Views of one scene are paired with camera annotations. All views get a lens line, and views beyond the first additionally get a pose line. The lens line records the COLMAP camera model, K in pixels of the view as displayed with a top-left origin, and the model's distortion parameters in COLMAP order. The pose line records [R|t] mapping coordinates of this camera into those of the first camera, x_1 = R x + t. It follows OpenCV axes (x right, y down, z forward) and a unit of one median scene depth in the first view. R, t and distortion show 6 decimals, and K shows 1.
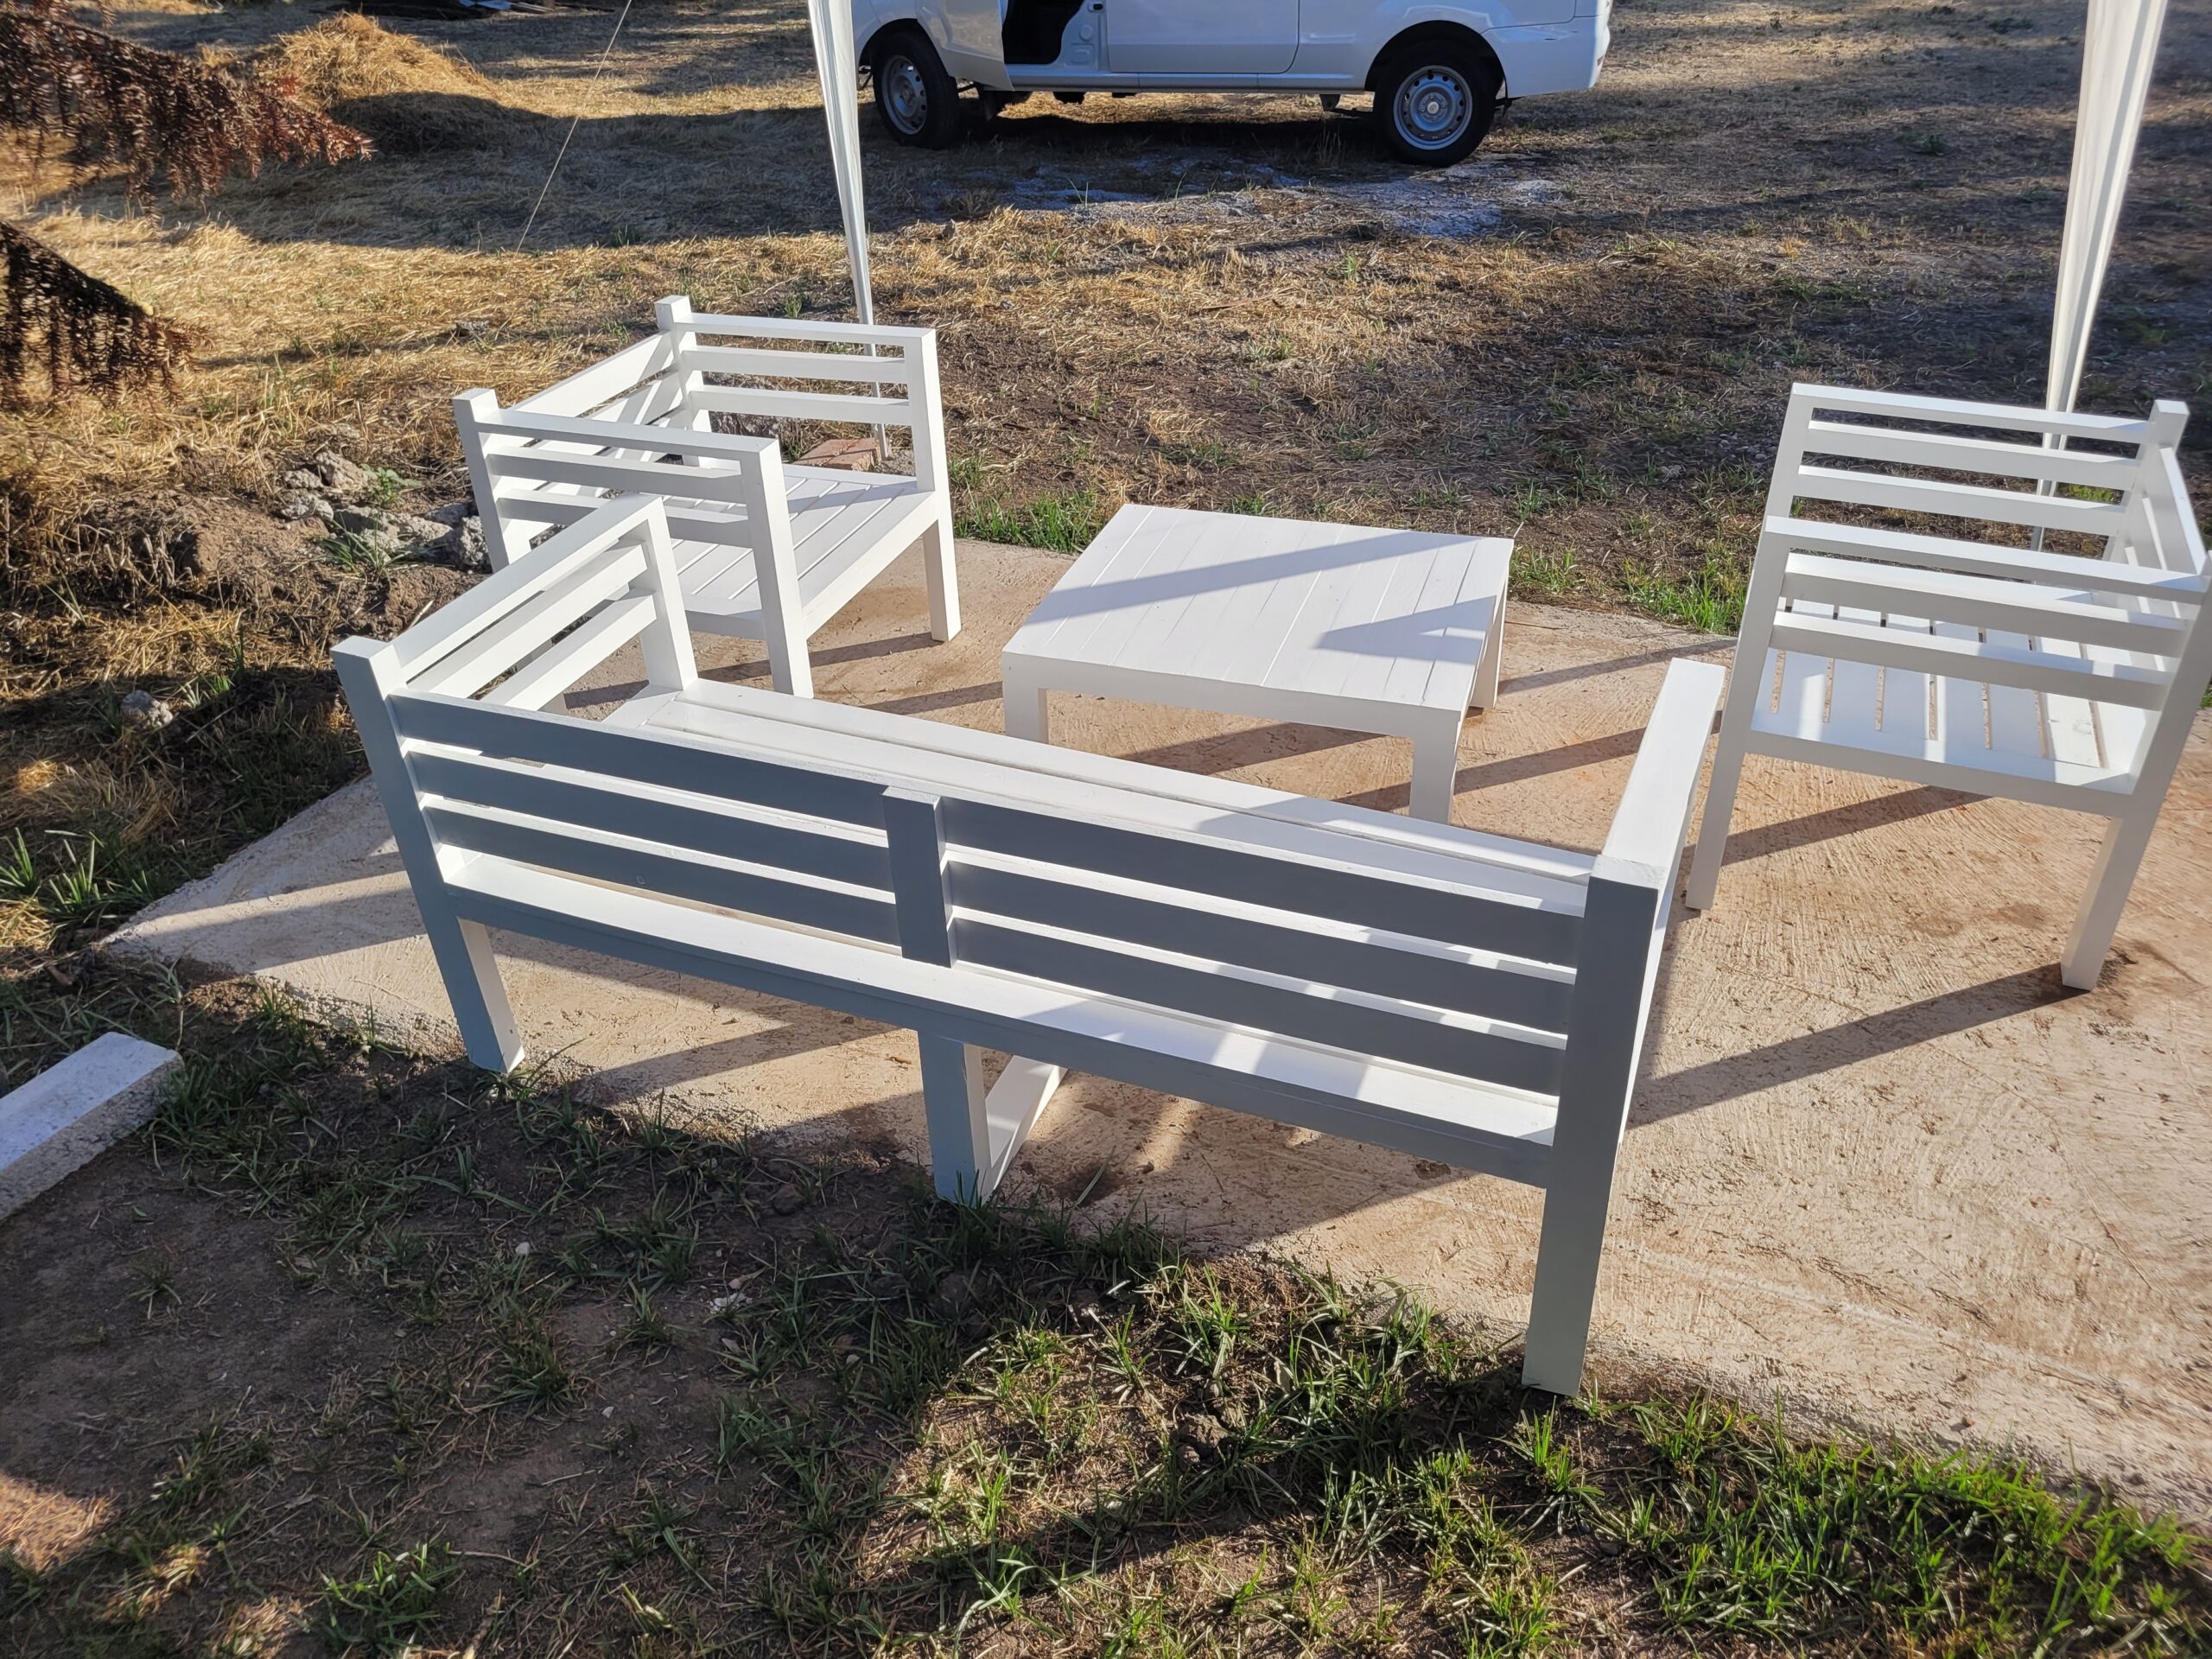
lens RADIAL K [[1656.5, 0, 1108.1], [0, 1656.5, 828.2], [0, 0, 1]] dist [0.054381, -0.048485]
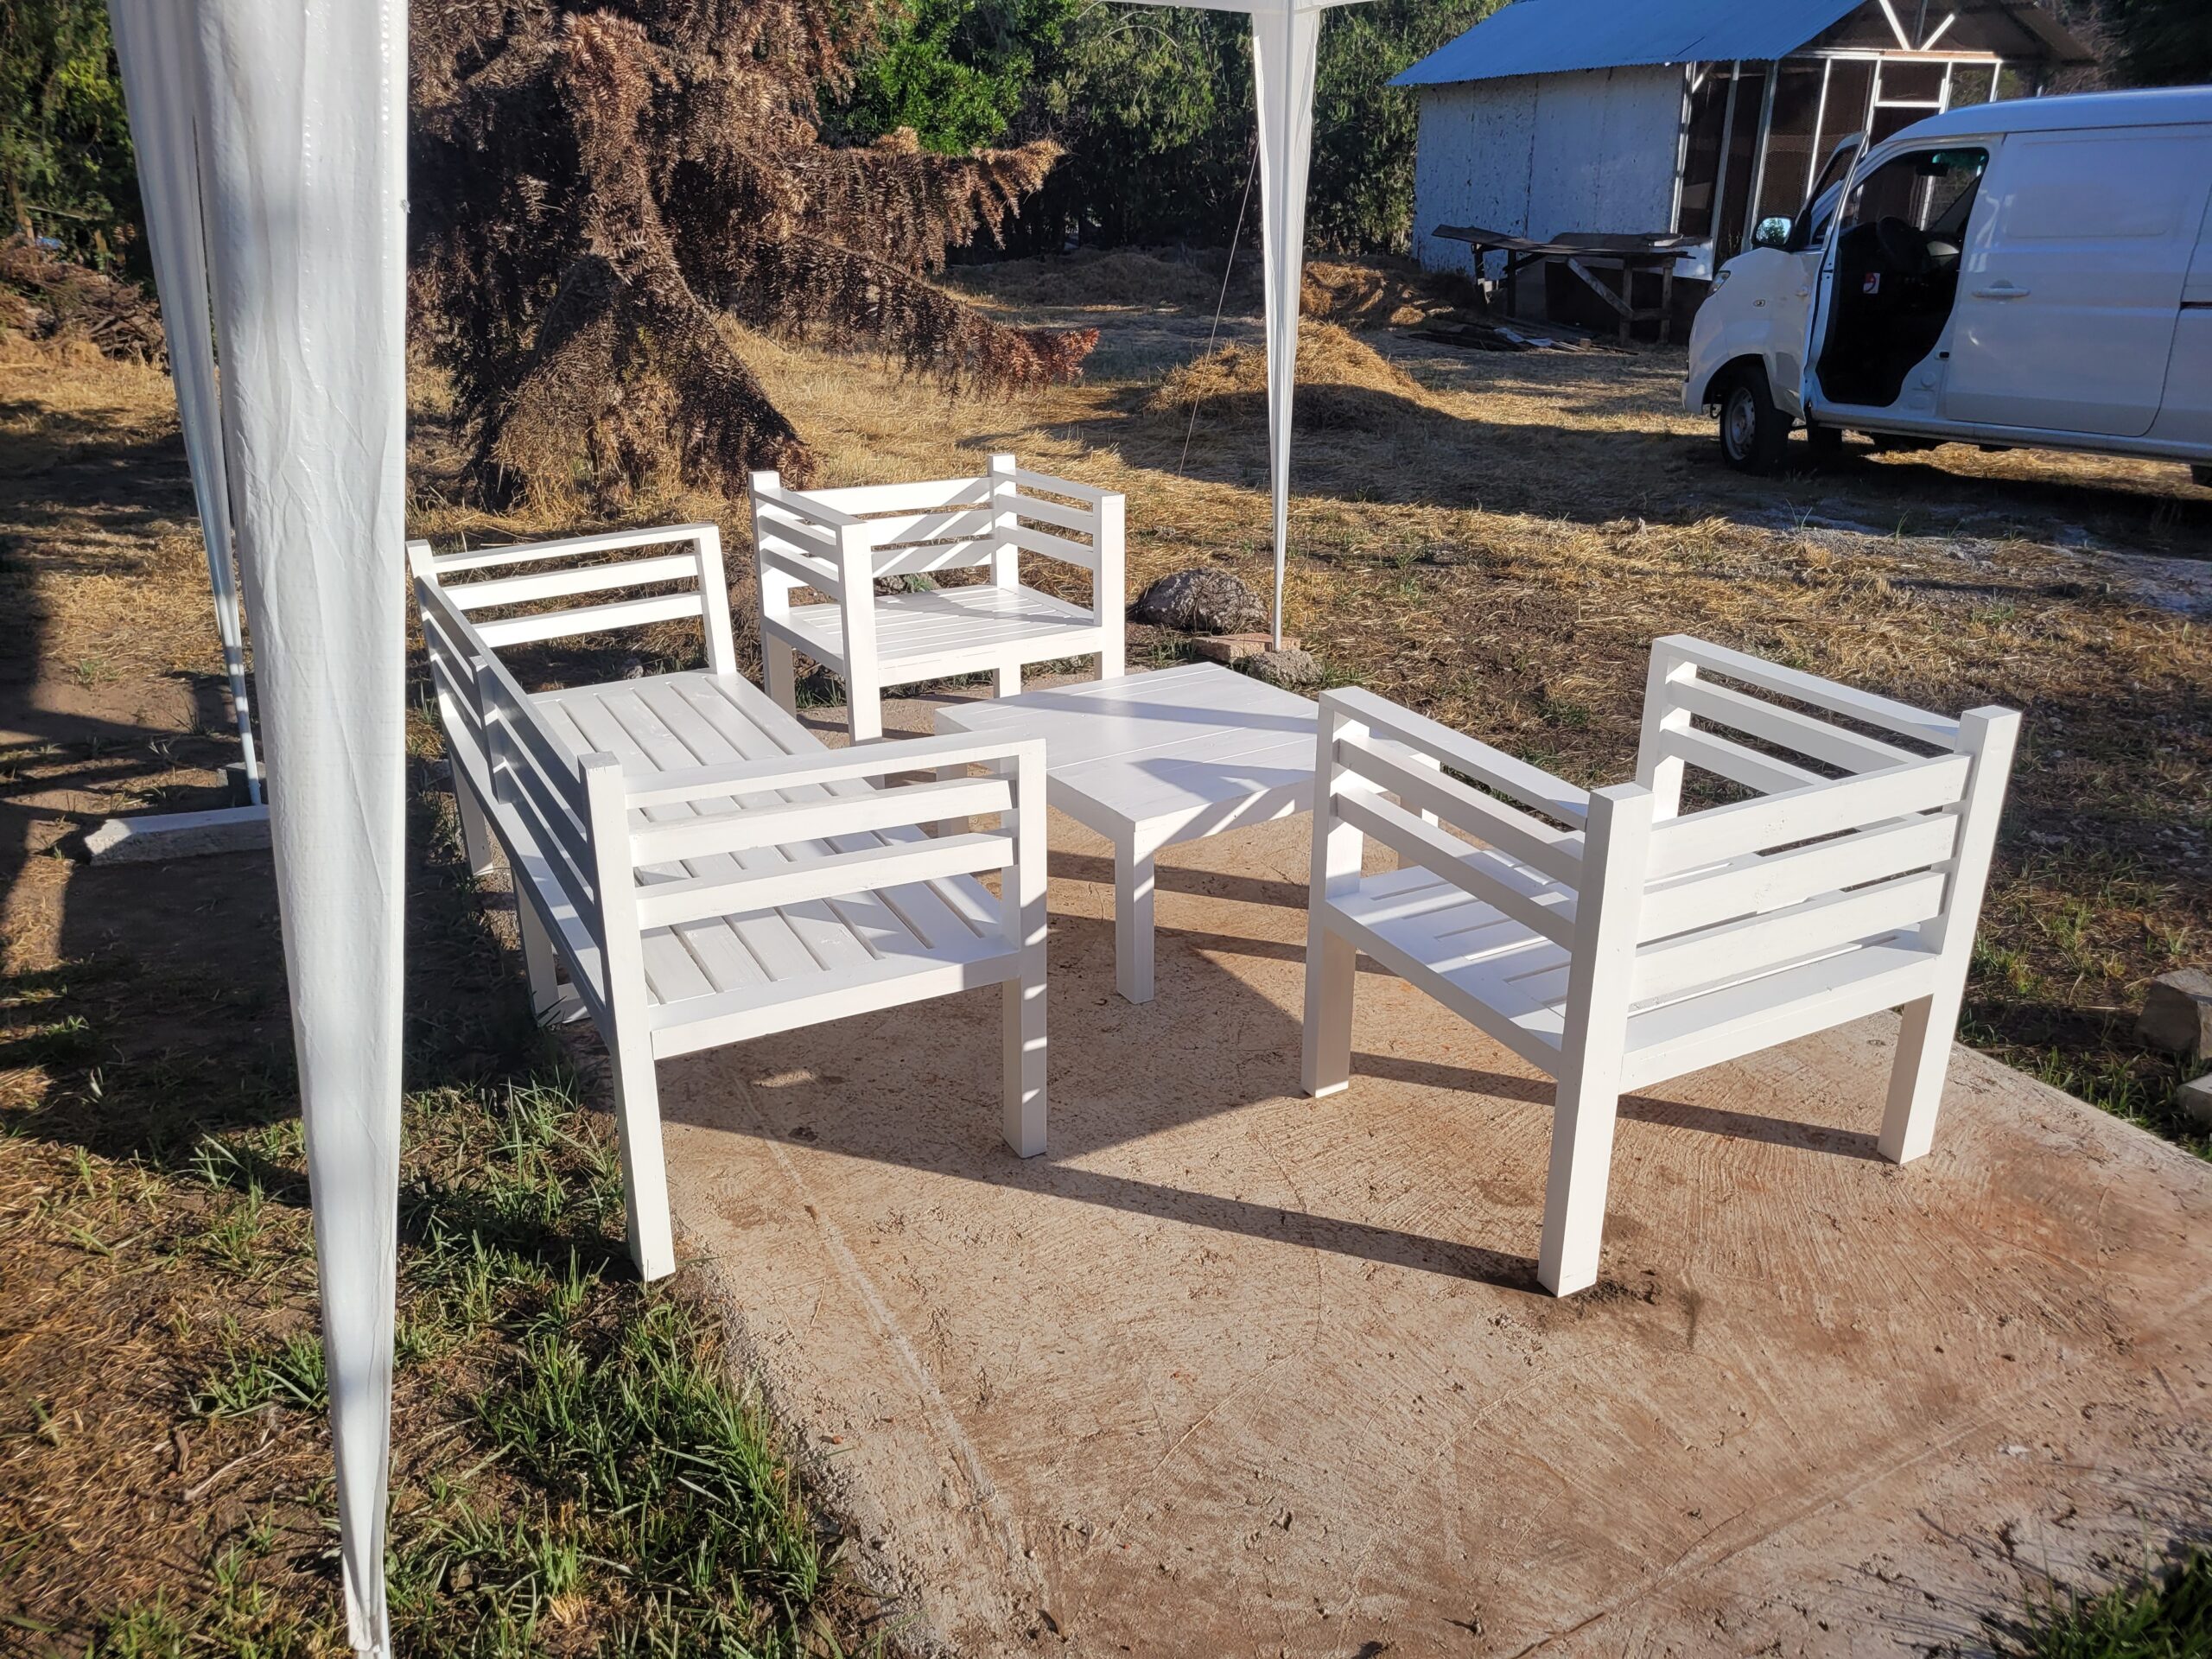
lens RADIAL K [[1656.5, 0, 1112.4], [0, 1656.5, 829.8], [0, 0, 1]] dist [0.054381, -0.048485]
pose [[0.764857, 0.248163, -0.594482, 0.617062], [-0.358260, 0.930813, -0.072373, 0.012769], [0.535391, 0.268334, 0.800845, 0.097376]]
